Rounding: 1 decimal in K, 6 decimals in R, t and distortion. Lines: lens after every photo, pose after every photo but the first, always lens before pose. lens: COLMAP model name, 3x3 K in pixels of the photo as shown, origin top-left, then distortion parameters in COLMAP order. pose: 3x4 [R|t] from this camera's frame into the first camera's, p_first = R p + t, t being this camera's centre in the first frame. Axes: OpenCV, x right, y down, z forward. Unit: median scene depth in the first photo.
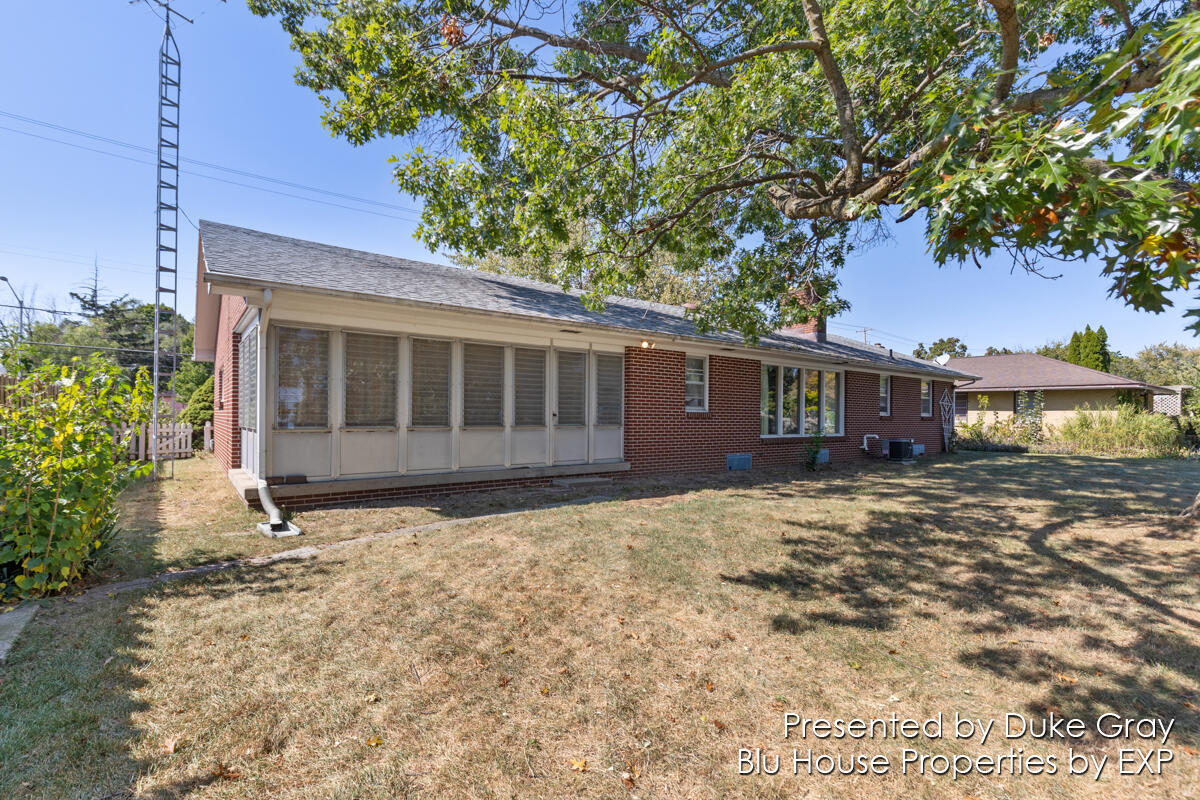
lens RADIAL K [[553.8, 0, 601.8], [0, 553.8, 408.6], [0, 0, 1]] dist [0.007795, -0.003523]
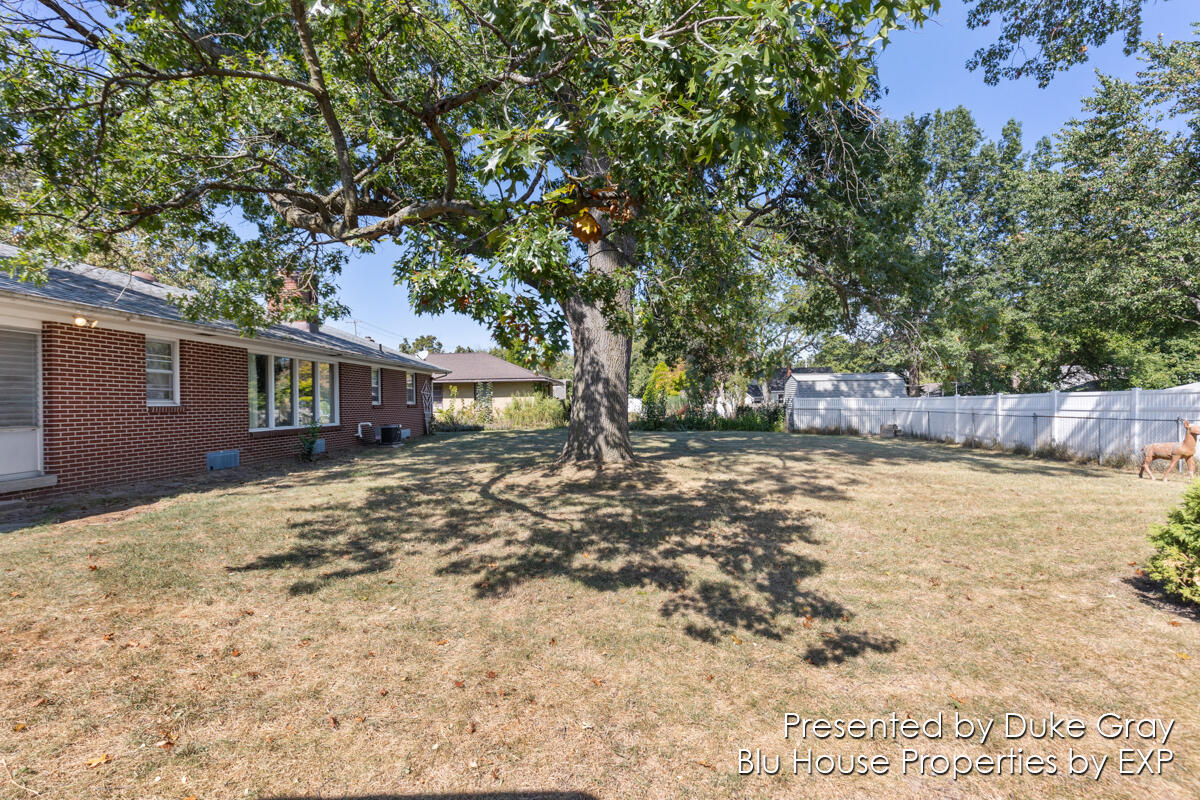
lens RADIAL K [[553.8, 0, 602.9], [0, 553.8, 404.3], [0, 0, 1]] dist [0.007795, -0.003523]
pose [[0.651403, -0.026113, 0.758282, -0.079893], [0.018276, 0.999658, 0.018726, -0.000384], [-0.758511, 0.001660, 0.651658, -0.140781]]
